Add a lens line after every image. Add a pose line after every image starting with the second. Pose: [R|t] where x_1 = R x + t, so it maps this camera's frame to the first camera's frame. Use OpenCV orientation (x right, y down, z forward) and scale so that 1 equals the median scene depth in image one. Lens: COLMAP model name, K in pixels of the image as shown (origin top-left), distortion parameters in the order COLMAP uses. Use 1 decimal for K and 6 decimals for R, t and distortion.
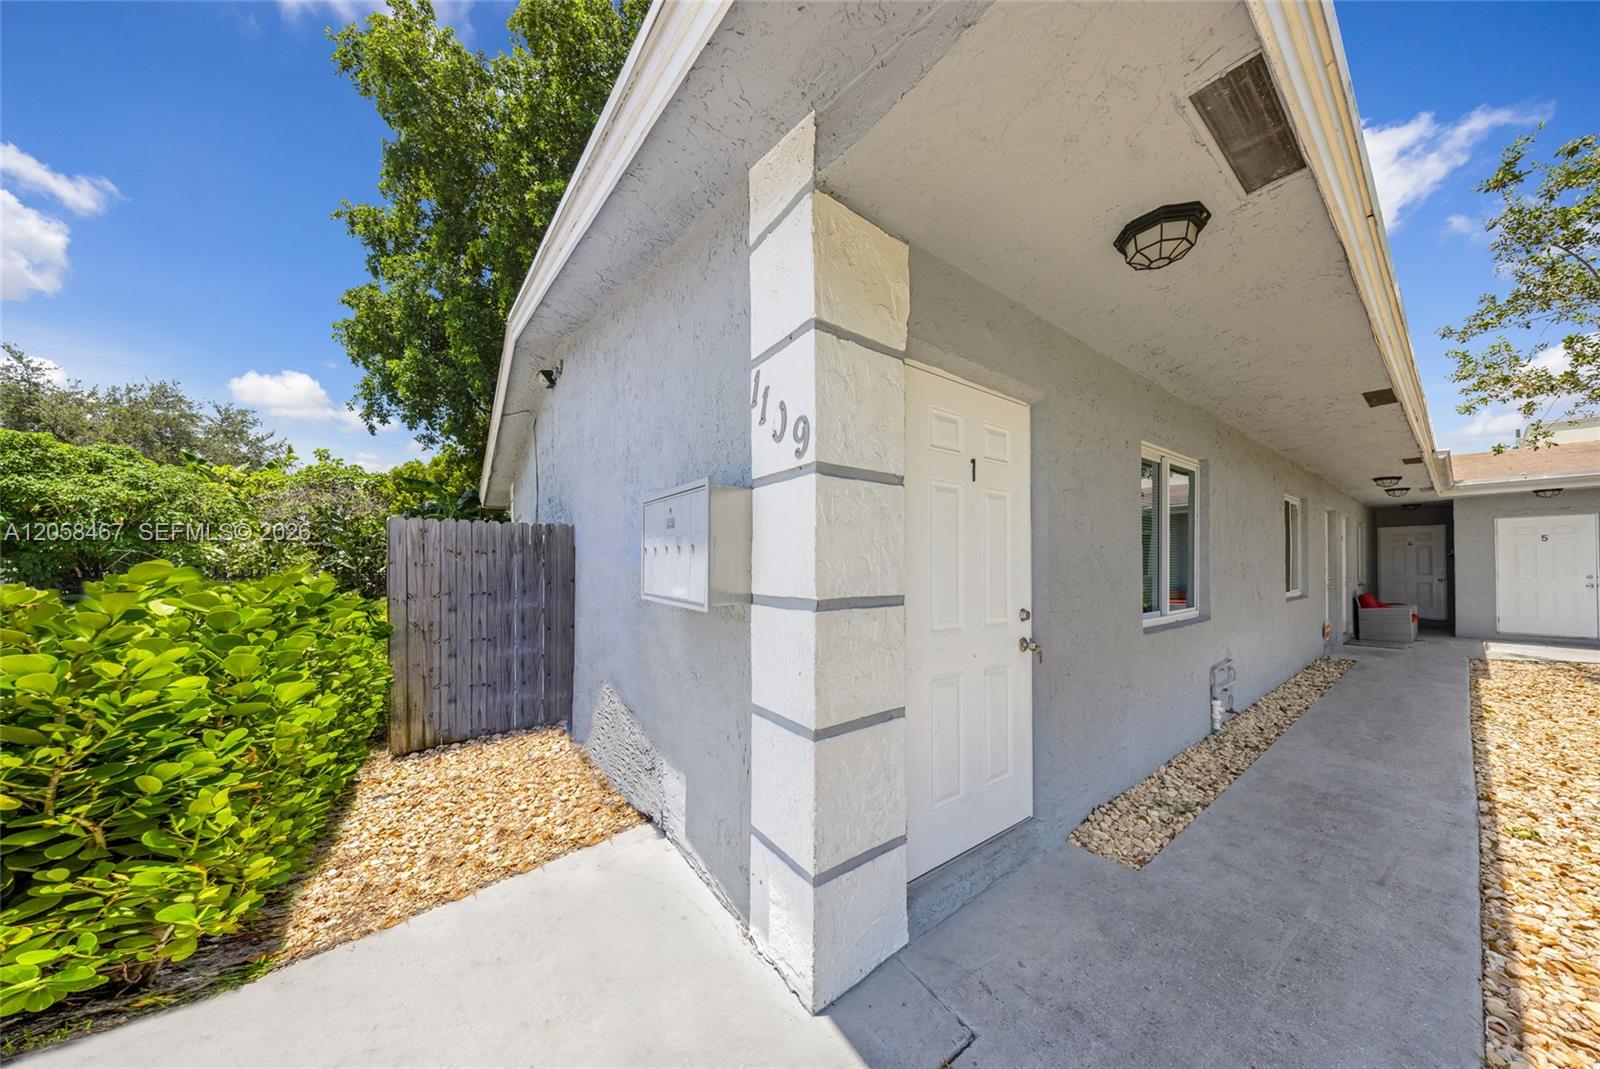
lens RADIAL K [[480.0, 0, 803.0], [0, 480.0, 559.9], [0, 0, 1]] dist [0.000560, 0.000091]
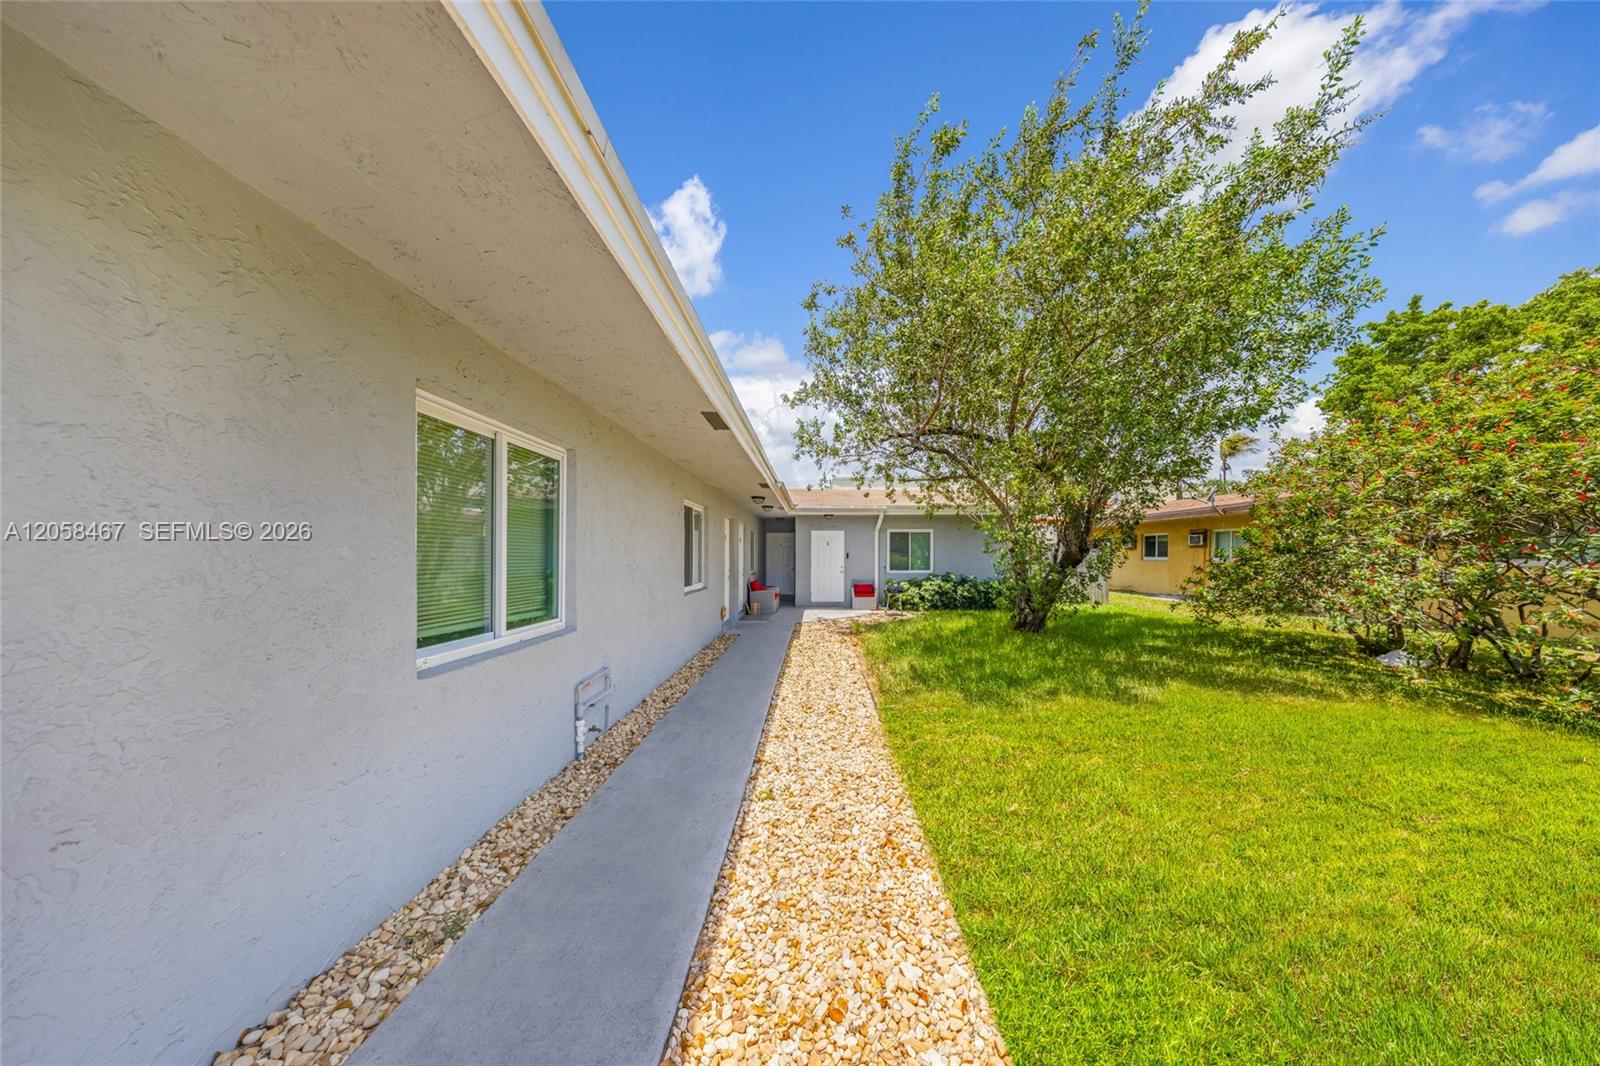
lens RADIAL K [[473.8, 0, 801.2], [0, 473.8, 540.2], [0, 0, 1]] dist [-0.000149, -0.000144]
pose [[0.615444, 0.033252, 0.787479, 0.406131], [-0.020199, 0.999447, -0.026416, -0.027160], [-0.787922, 0.000351, 0.615775, 0.132914]]
